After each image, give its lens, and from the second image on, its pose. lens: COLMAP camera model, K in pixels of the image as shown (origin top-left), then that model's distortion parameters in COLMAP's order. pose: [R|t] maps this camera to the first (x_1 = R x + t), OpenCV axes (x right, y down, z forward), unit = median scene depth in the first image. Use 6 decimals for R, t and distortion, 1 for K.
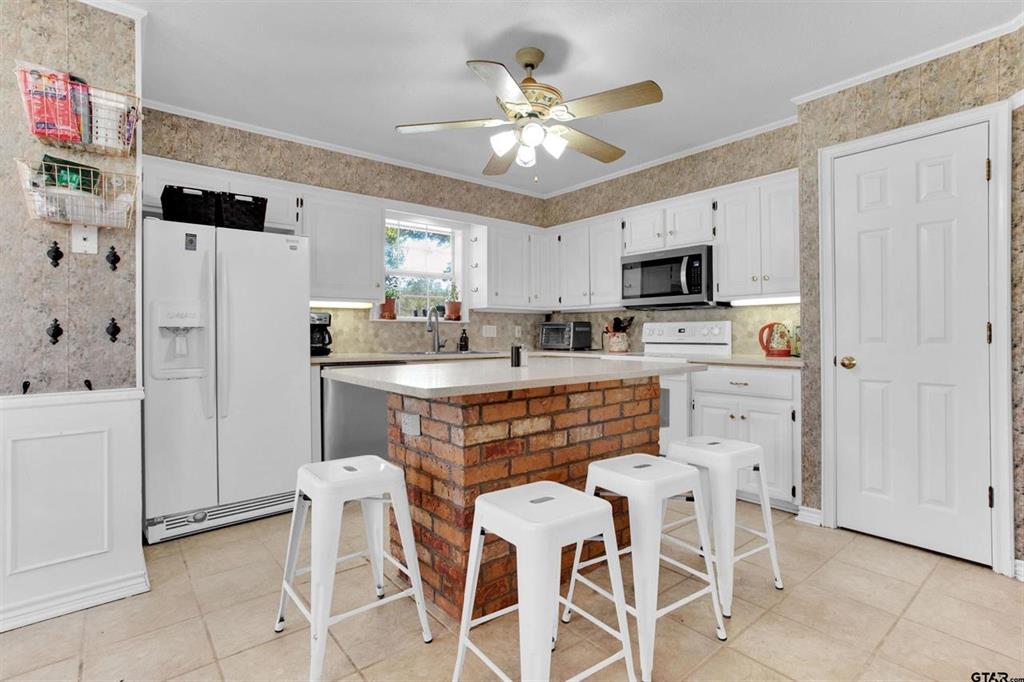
lens RADIAL K [[495.6, 0, 509.1], [0, 495.6, 335.9], [0, 0, 1]] dist [-0.059243, 0.039628]
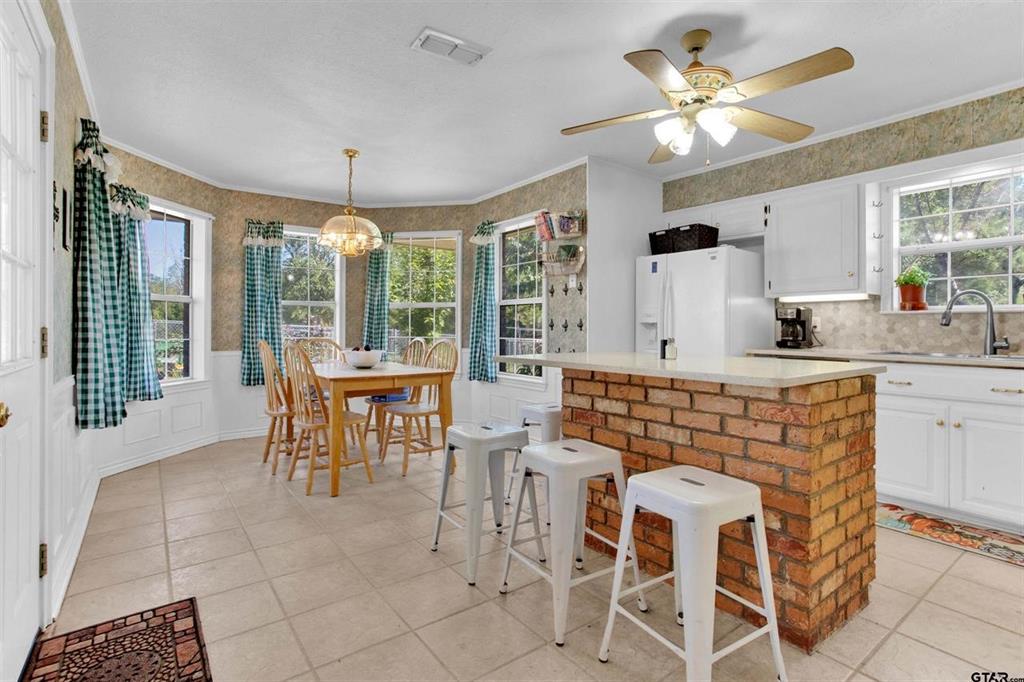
lens RADIAL K [[495.6, 0, 509.1], [0, 495.6, 335.9], [0, 0, 1]] dist [-0.059243, 0.039628]
pose [[-0.045731, 0.019636, -0.998761, 1.086172], [-0.008234, 0.999765, 0.020033, -0.005288], [0.998920, 0.009140, -0.045558, 0.724453]]
